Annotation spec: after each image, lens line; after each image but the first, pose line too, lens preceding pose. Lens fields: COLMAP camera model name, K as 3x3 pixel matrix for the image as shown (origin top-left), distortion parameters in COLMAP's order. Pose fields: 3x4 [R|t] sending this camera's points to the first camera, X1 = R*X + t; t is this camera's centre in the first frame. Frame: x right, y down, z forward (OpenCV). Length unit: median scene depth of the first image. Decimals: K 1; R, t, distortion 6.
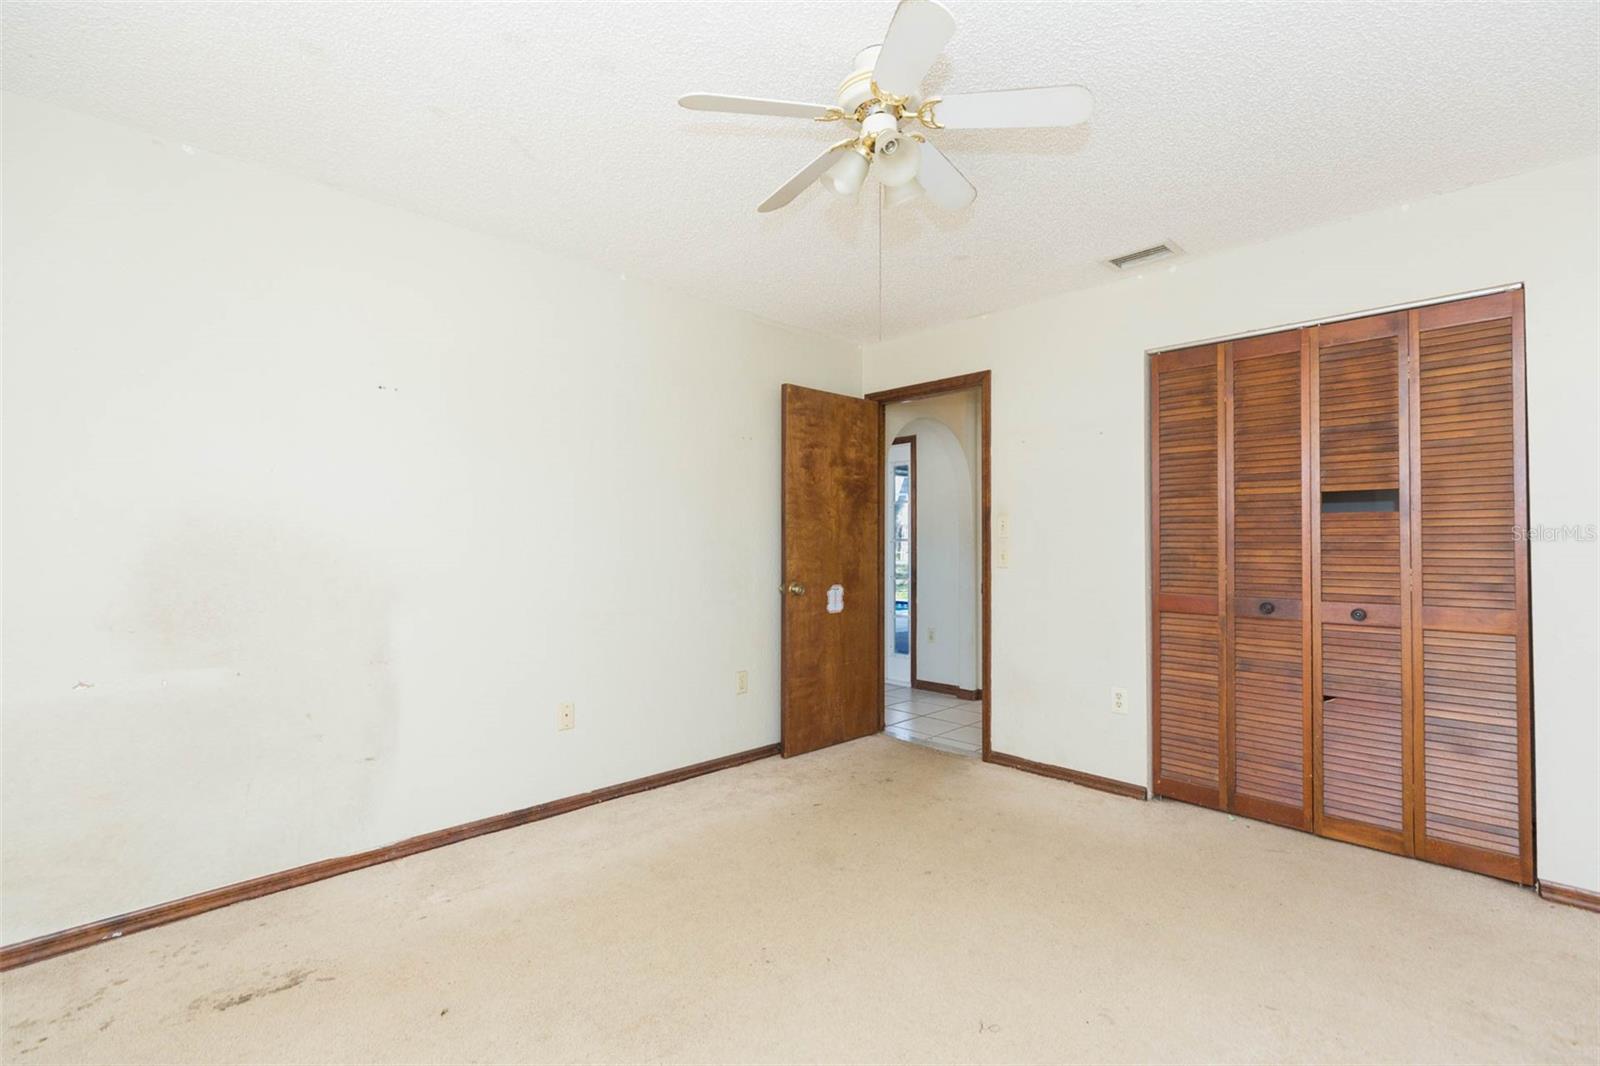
lens RADIAL K [[723.2, 0, 801.5], [0, 723.2, 541.9], [0, 0, 1]] dist [-0.001101, 0.000910]
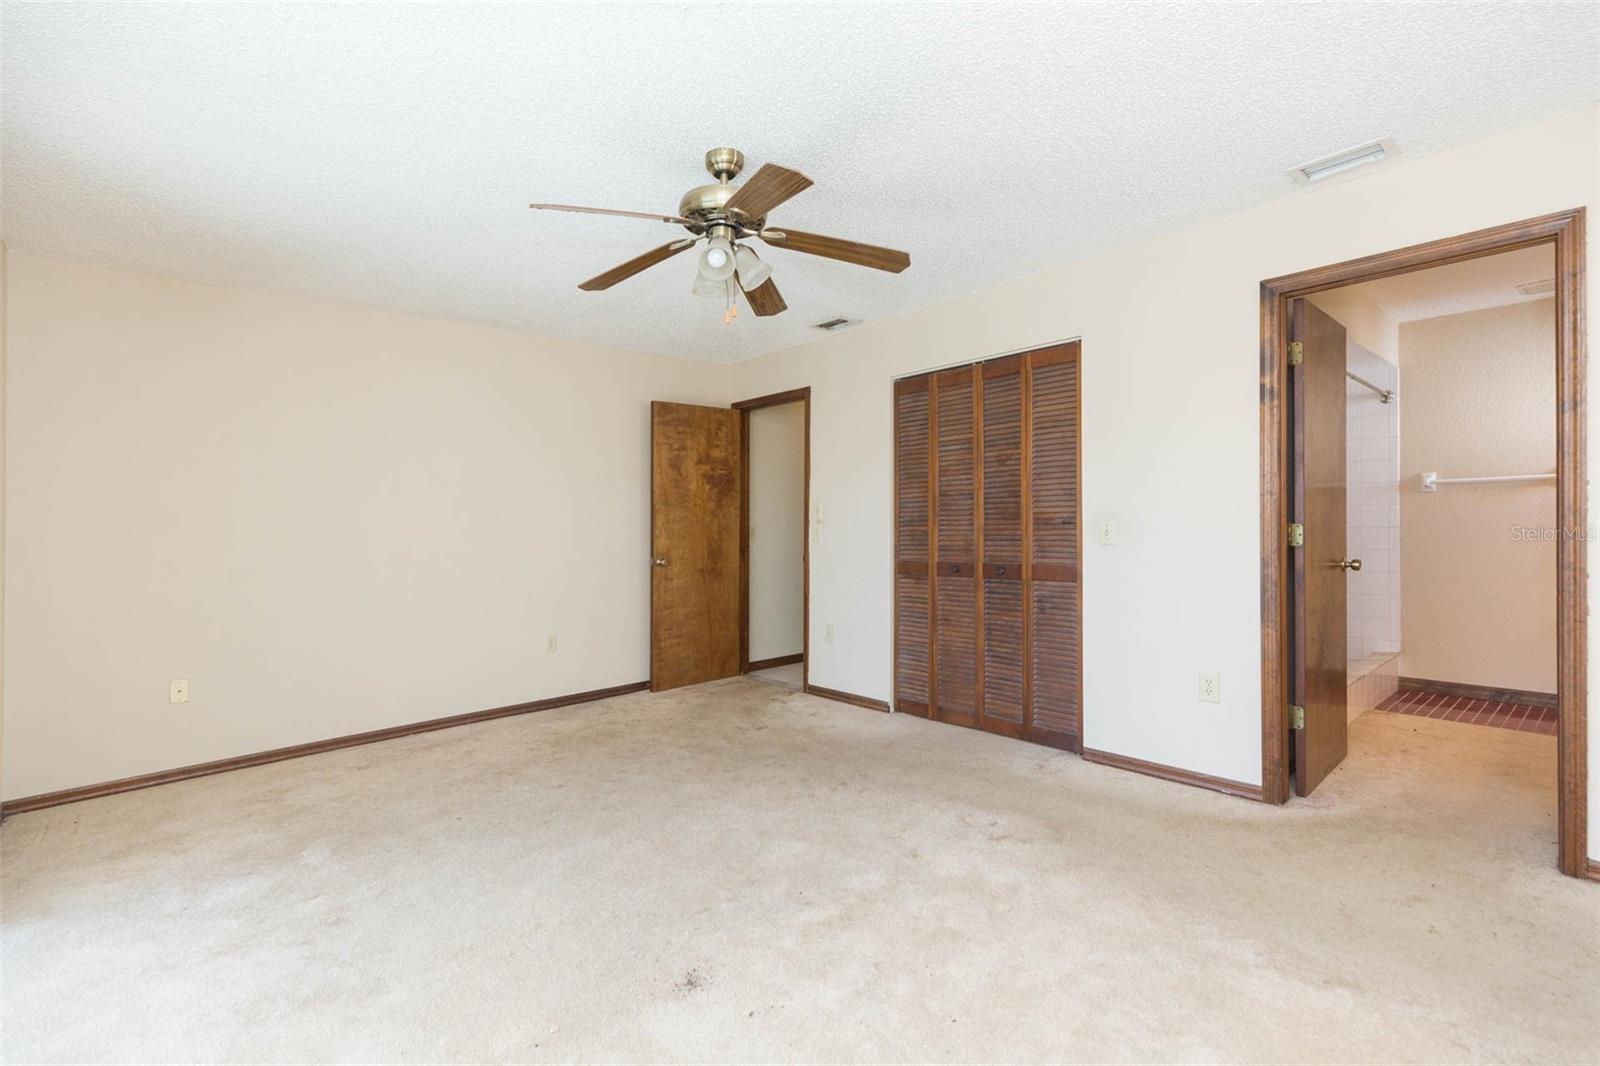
lens RADIAL K [[723.2, 0, 765.9], [0, 723.2, 518.2], [0, 0, 1]] dist [-0.001101, 0.000910]
pose [[0.997881, -0.021532, -0.061407, 0.244058], [0.021247, 0.999760, -0.005291, -0.001759], [0.061506, 0.003975, 0.998099, -0.259639]]
